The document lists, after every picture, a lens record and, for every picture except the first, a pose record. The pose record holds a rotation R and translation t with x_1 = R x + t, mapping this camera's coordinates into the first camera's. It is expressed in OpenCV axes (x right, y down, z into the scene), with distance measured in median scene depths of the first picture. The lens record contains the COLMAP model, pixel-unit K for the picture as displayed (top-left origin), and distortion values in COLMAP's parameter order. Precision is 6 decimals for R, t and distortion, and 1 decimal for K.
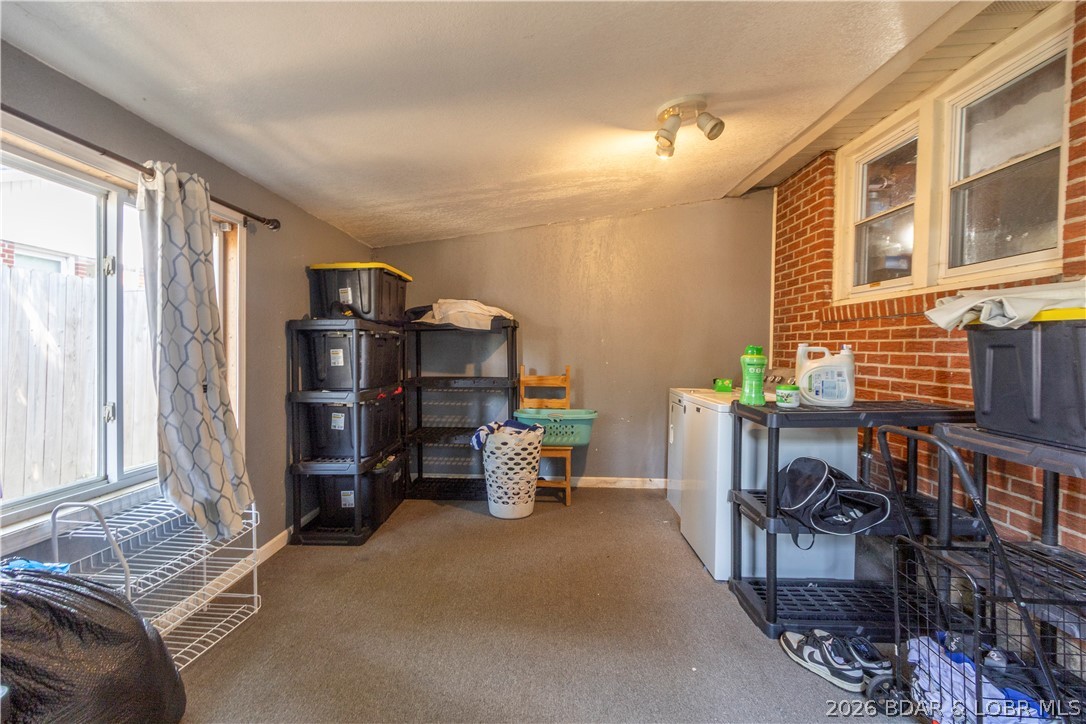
lens RADIAL K [[483.2, 0, 531.5], [0, 483.2, 359.8], [0, 0, 1]] dist [-0.003124, -0.000268]
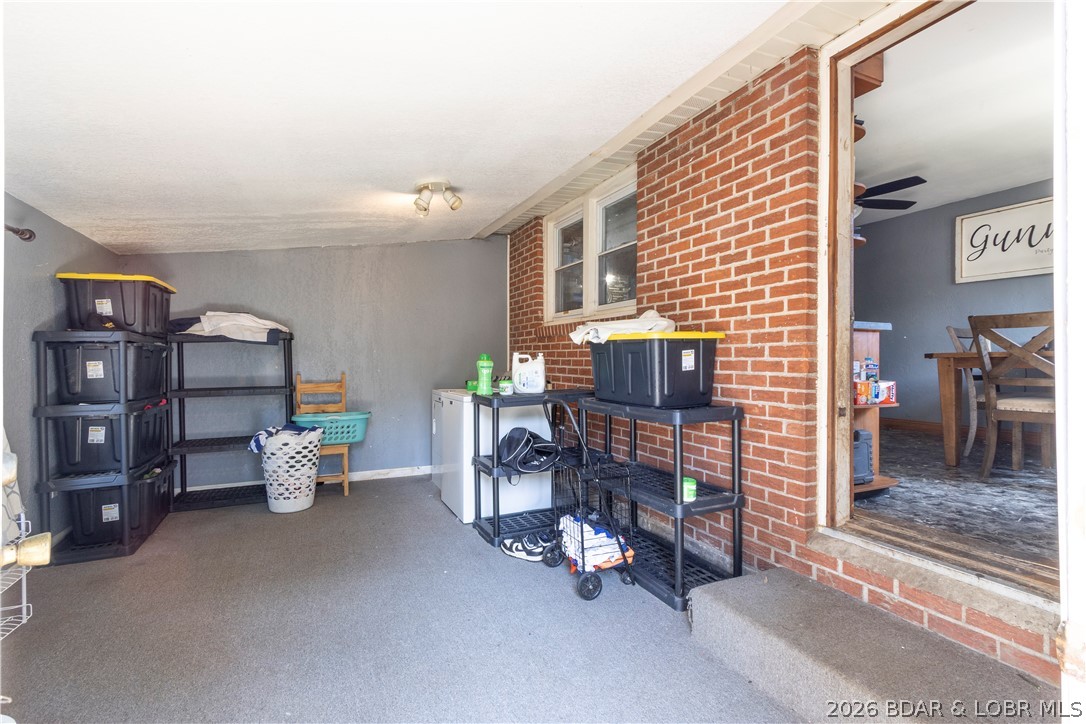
lens RADIAL K [[483.2, 0, 531.5], [0, 483.2, 359.8], [0, 0, 1]] dist [-0.003124, -0.000268]
pose [[0.893562, -0.012629, 0.448762, -0.047925], [0.022483, 0.999609, -0.016635, 0.010862], [-0.448377, 0.024954, 0.893496, -0.262046]]
